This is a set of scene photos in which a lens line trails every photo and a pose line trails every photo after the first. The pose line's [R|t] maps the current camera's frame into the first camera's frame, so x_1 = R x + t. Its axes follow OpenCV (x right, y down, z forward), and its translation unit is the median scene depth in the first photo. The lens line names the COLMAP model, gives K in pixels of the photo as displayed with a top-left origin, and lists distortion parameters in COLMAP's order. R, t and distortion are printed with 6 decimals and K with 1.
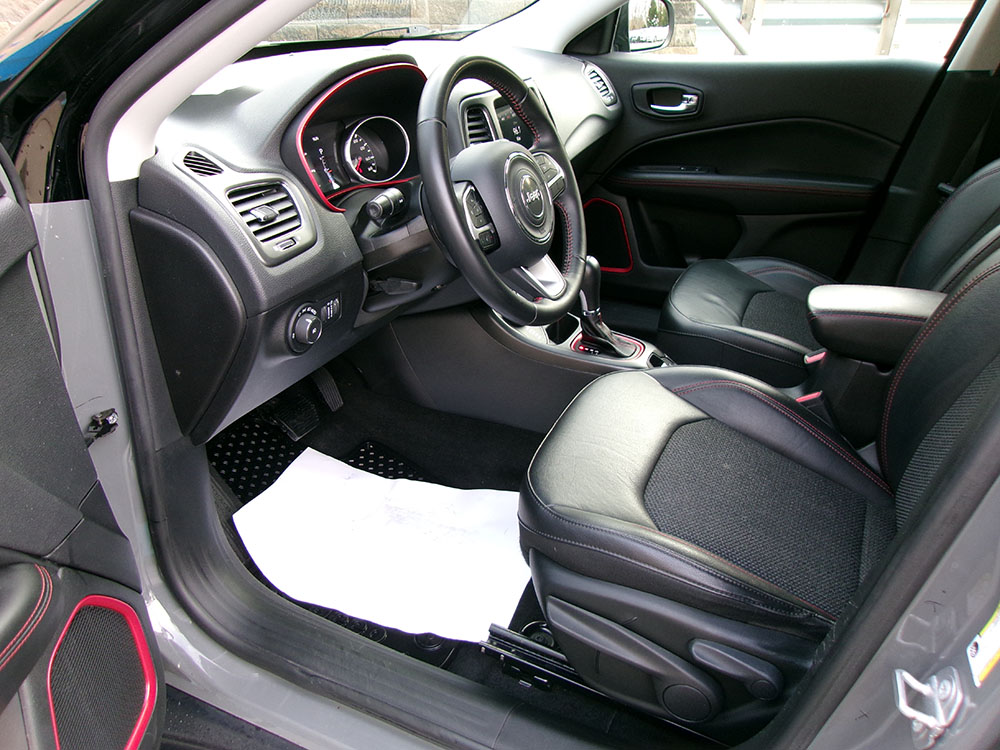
lens RADIAL K [[752.7, 0, 489.4], [0, 752.7, 371.4], [0, 0, 1]] dist [-0.011138, 0.002891]
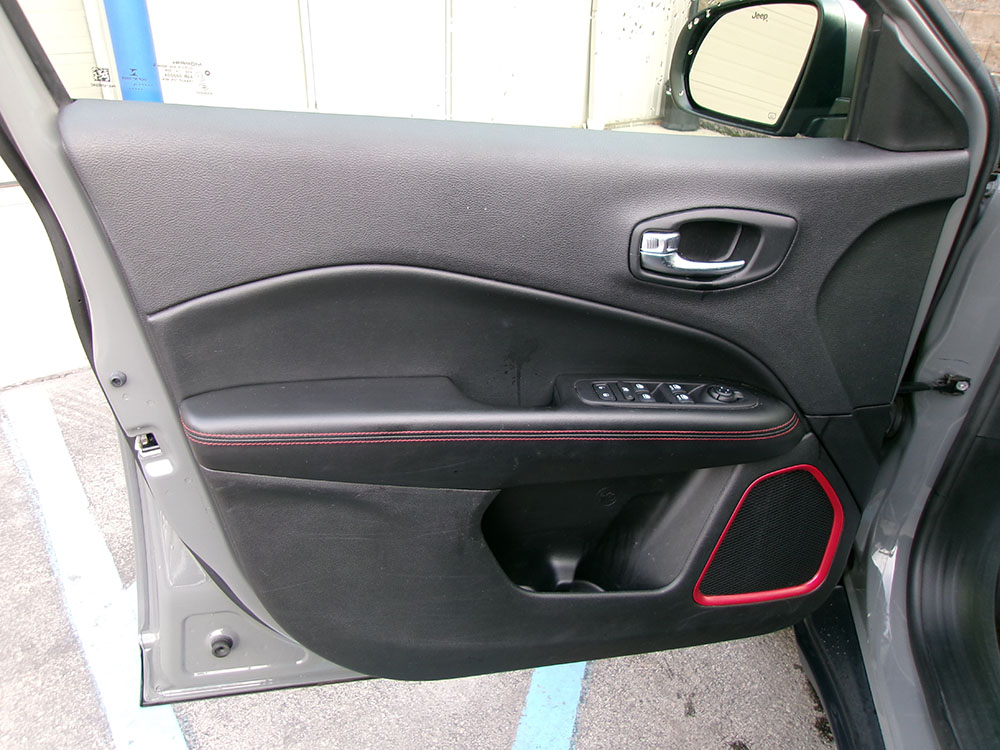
lens RADIAL K [[752.7, 0, 489.4], [0, 752.7, 371.4], [0, 0, 1]] dist [-0.011138, 0.002891]
pose [[0.195377, 0.454390, -0.869113, 0.273695], [-0.468175, 0.821909, 0.324465, 0.014319], [0.861765, 0.343504, 0.373316, 0.015712]]
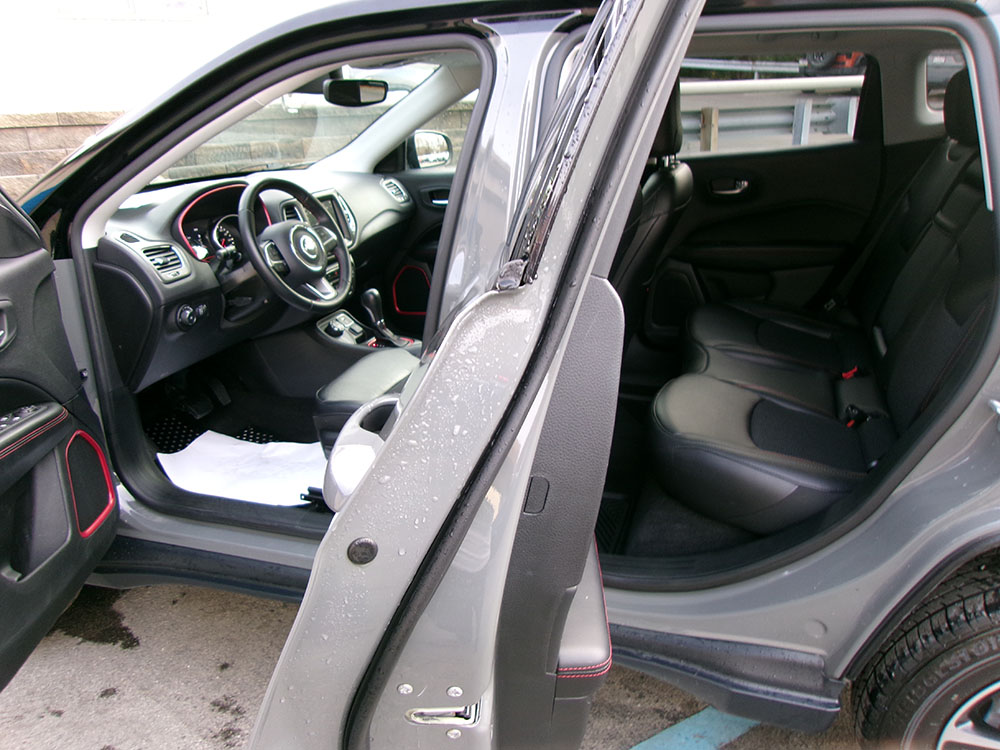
lens RADIAL K [[770.3, 0, 496.9], [0, 770.3, 378.4], [0, 0, 1]] dist [-0.024021, 0.051874]
pose [[0.993107, -0.088335, 0.077046, 0.367684], [0.098106, 0.986118, -0.133966, 0.422230], [-0.064142, 0.140601, 0.987986, -0.950070]]
